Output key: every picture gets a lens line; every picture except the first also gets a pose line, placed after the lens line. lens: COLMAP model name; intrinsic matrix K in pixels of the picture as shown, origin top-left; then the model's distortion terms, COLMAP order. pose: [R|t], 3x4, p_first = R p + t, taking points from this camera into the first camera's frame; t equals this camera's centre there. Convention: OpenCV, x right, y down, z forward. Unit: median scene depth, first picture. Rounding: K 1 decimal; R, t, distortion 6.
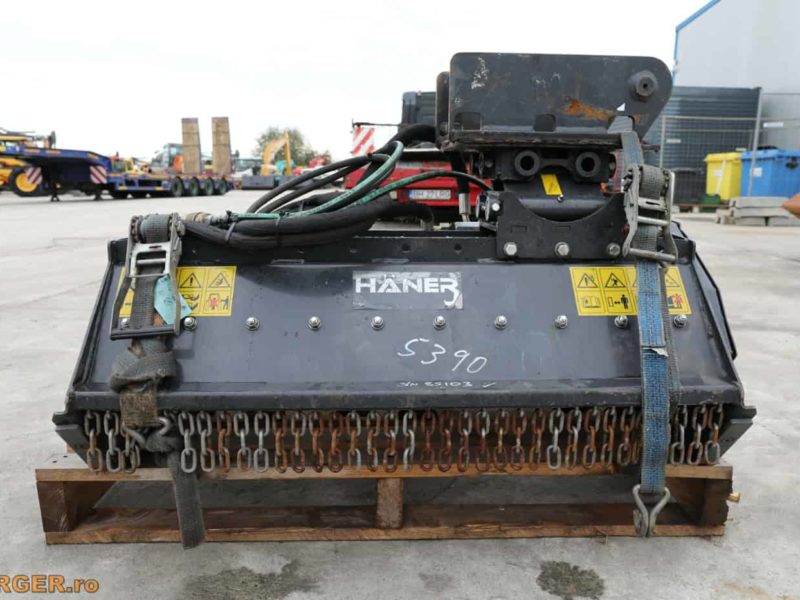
lens RADIAL K [[616.4, 0, 400.9], [0, 616.4, 298.6], [0, 0, 1]] dist [-0.042095, 0.020982]
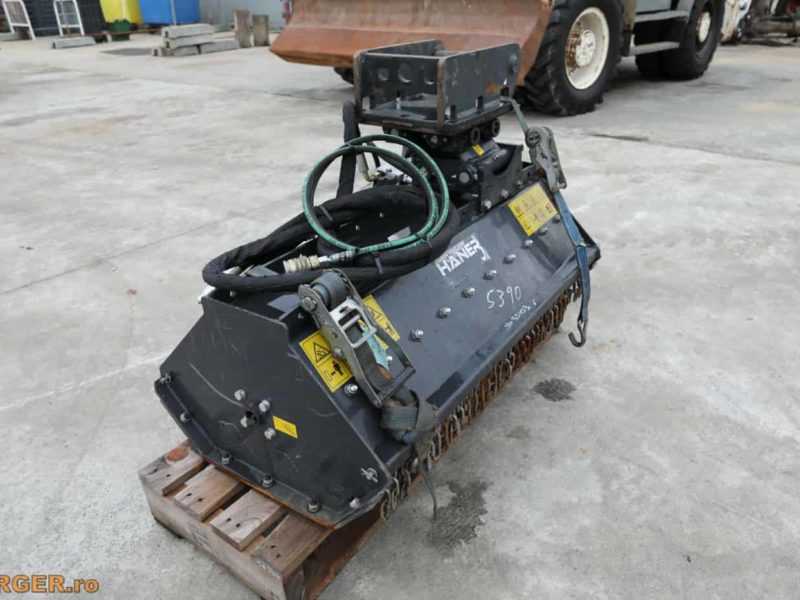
lens RADIAL K [[616.4, 0, 402.7], [0, 616.4, 299.0], [0, 0, 1]] dist [-0.042095, 0.020982]
pose [[0.588106, -0.393740, 0.706470, -0.979622], [0.179501, 0.915255, 0.360676, -0.414790], [-0.788613, -0.085304, 0.608944, 0.297169]]
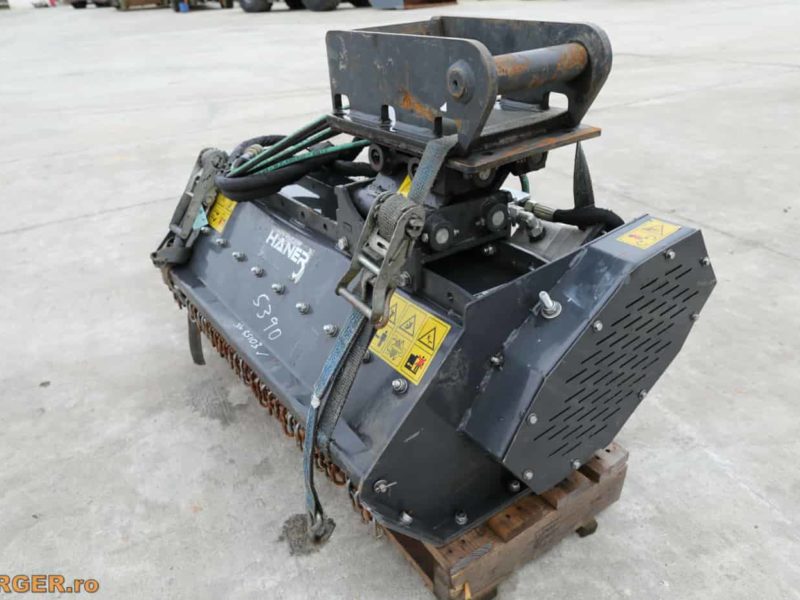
lens RADIAL K [[616.4, 0, 399.2], [0, 616.4, 298.1], [0, 0, 1]] dist [-0.042095, 0.020982]
pose [[0.543531, 0.363854, -0.756429, 1.015415], [-0.103118, 0.923284, 0.370019, -0.378095], [0.833031, -0.123115, 0.539353, 0.523649]]
